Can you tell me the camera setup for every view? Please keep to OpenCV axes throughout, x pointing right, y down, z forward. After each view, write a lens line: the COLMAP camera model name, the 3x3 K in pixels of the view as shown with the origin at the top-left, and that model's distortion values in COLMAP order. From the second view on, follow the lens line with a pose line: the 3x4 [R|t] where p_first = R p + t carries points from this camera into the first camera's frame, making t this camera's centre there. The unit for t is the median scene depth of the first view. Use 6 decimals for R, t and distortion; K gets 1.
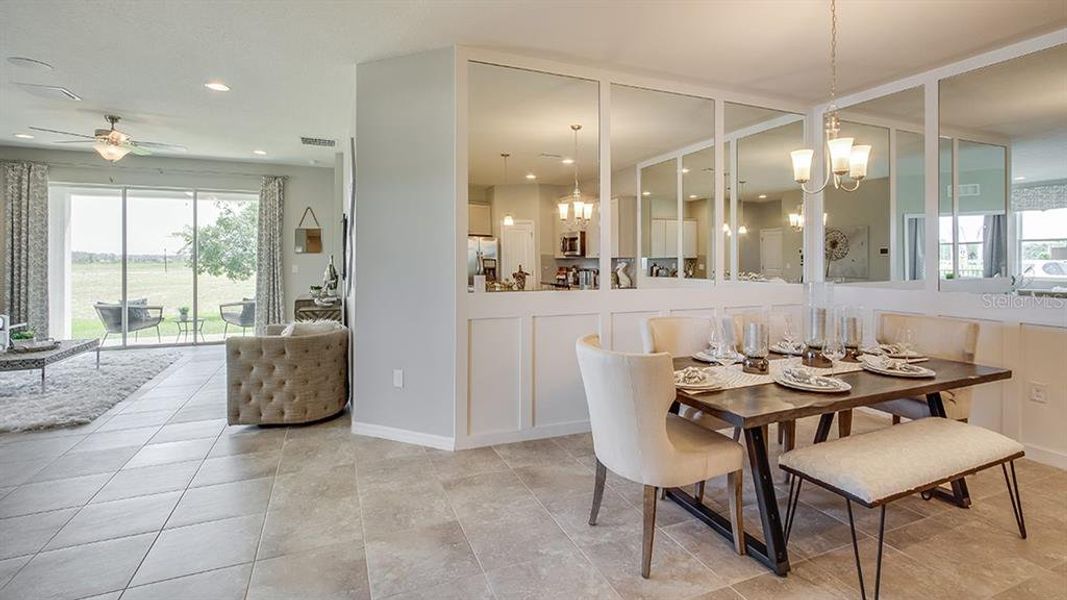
lens RADIAL K [[495.1, 0, 530.3], [0, 495.1, 253.2], [0, 0, 1]] dist [0.000589, 0.006824]
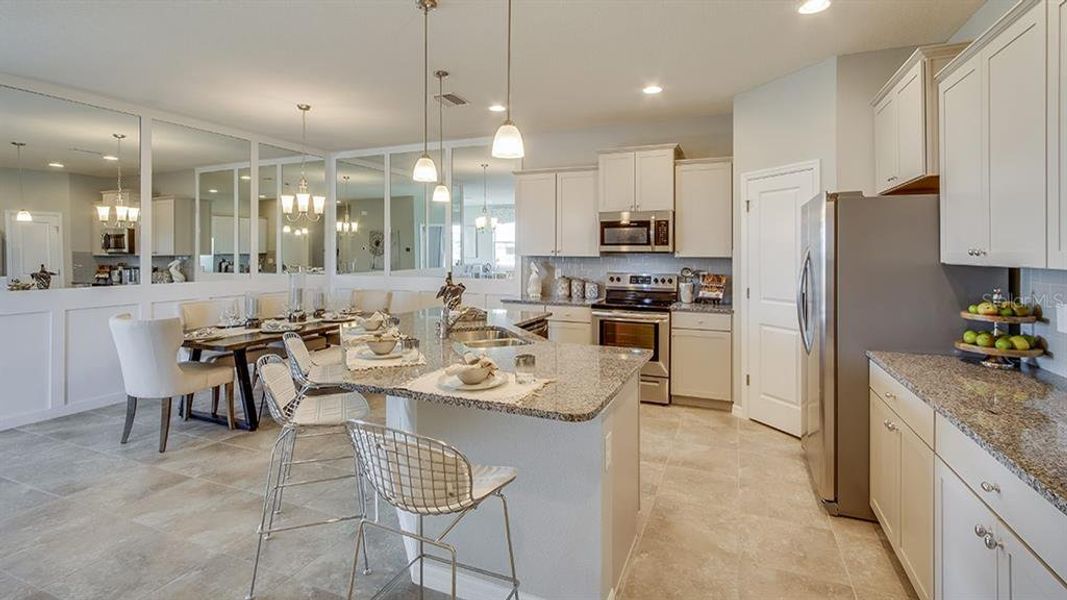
lens RADIAL K [[495.1, 0, 530.3], [0, 495.1, 253.2], [0, 0, 1]] dist [0.000589, 0.006824]
pose [[0.719308, -0.002174, 0.694688, -0.011901], [-0.006966, 0.999922, 0.010343, -0.013805], [-0.694656, -0.012280, 0.719237, -0.325936]]
